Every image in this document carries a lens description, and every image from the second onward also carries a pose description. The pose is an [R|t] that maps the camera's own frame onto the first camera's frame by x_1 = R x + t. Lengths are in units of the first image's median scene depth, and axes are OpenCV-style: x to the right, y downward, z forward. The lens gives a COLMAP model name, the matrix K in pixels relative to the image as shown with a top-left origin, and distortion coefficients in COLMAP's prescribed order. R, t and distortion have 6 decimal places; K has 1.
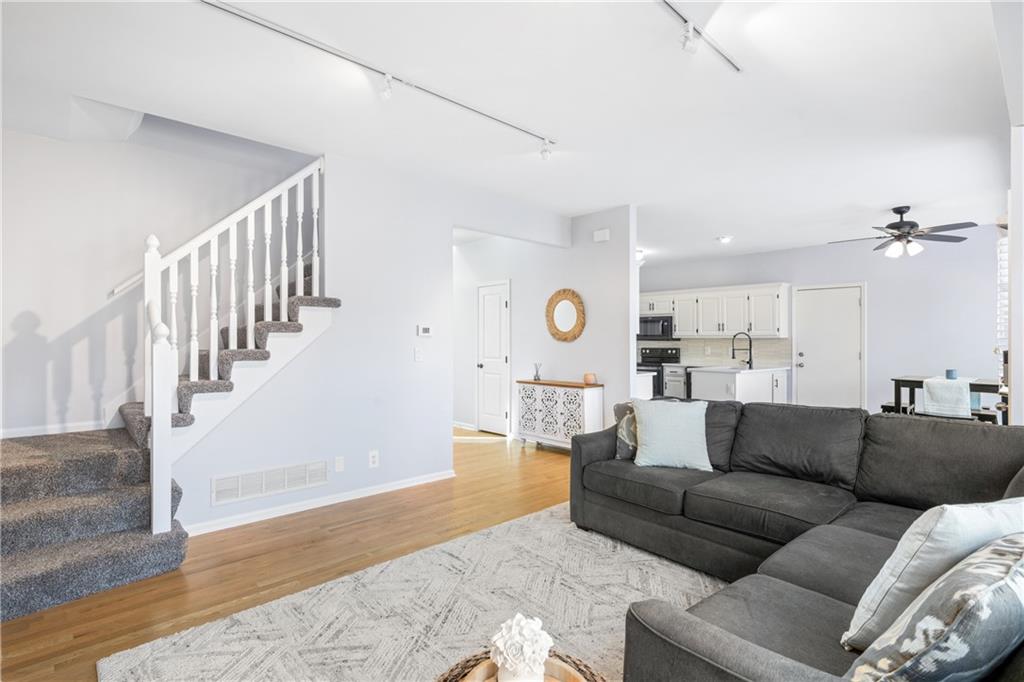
lens RADIAL K [[502.1, 0, 503.3], [0, 502.1, 332.2], [0, 0, 1]] dist [0.005177, 0.000499]
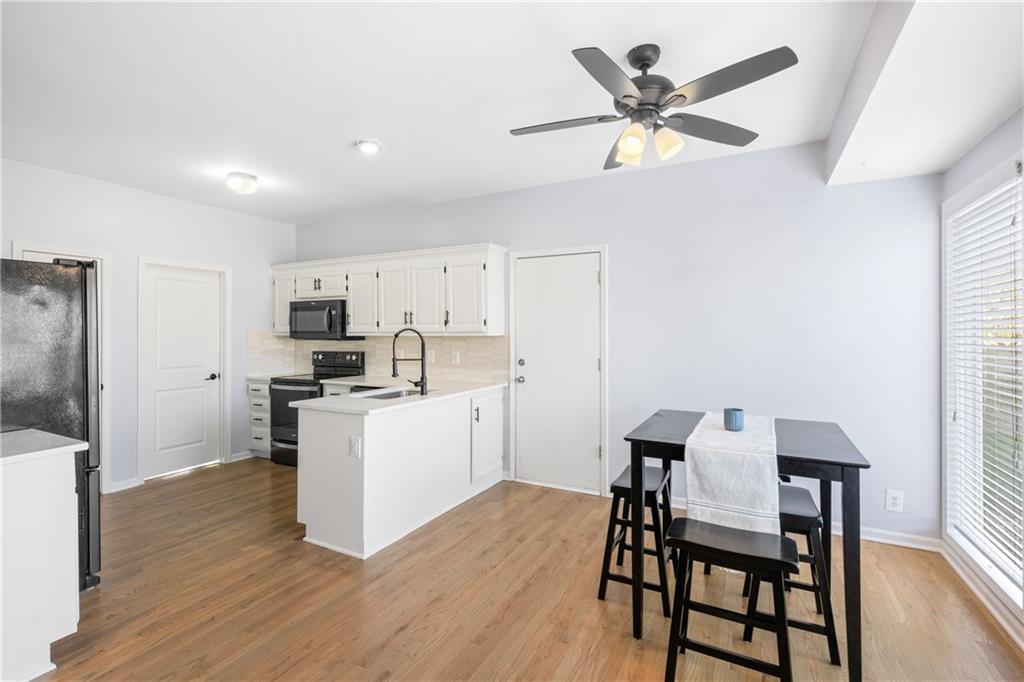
lens RADIAL K [[480.8, 0, 498.3], [0, 480.8, 325.0], [0, 0, 1]] dist [-0.004632, 0.000723]
pose [[0.945937, -0.005524, 0.324304, 0.367017], [0.003938, 0.999977, 0.005546, -0.004703], [-0.324327, -0.003969, 0.945937, 0.443355]]
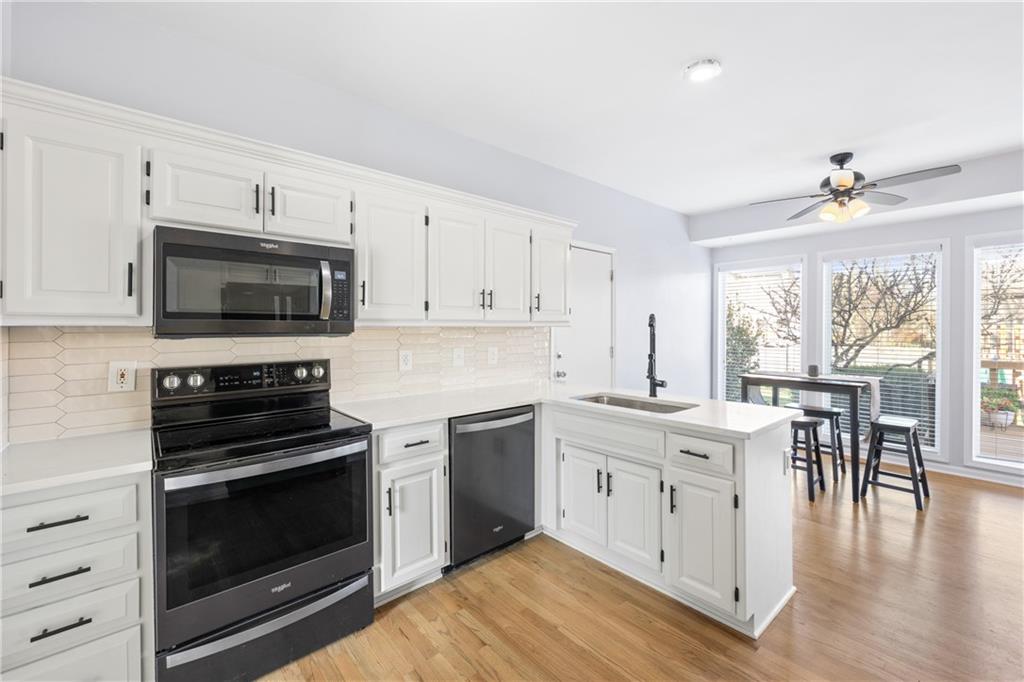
lens RADIAL K [[429.4, 0, 518.1], [0, 429.4, 325.4], [0, 0, 1]] dist [0.001565, 0.000018]
pose [[0.019104, -0.002830, 0.999814, 0.099934], [-0.016872, 0.999853, 0.003152, 0.009470], [-0.999675, -0.016930, 0.019053, 1.018386]]
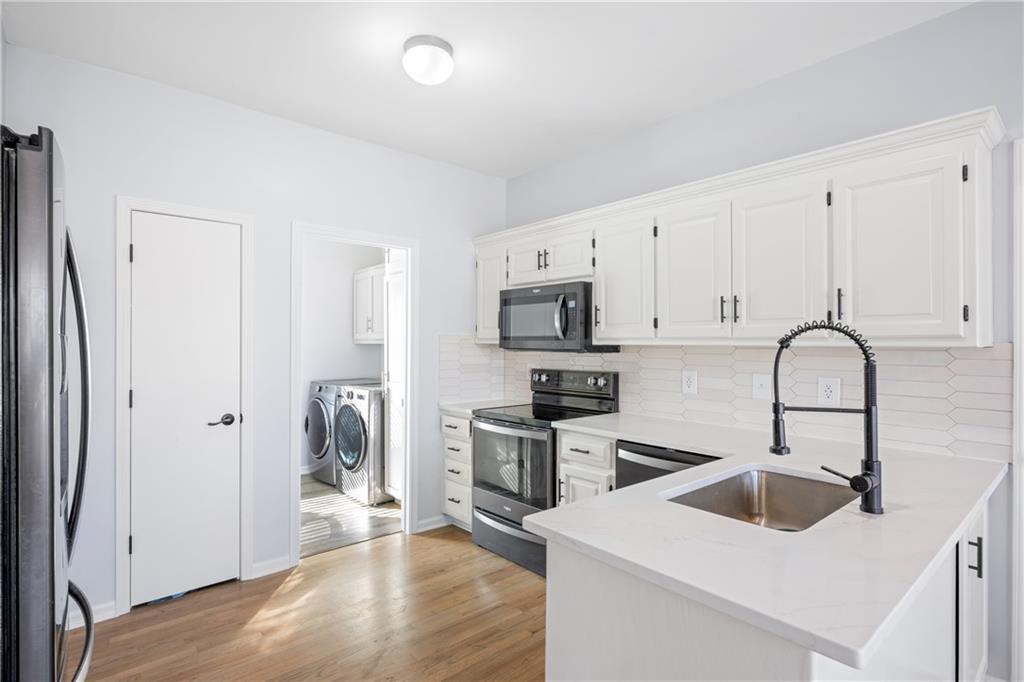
lens RADIAL K [[502.1, 0, 508.6], [0, 502.1, 340.8], [0, 0, 1]] dist [0.005177, 0.000499]
pose [[0.999485, -0.004067, -0.031834, 0.330031], [0.004532, 0.999884, 0.014556, 0.003818], [0.031771, -0.014692, 0.999387, 0.736940]]
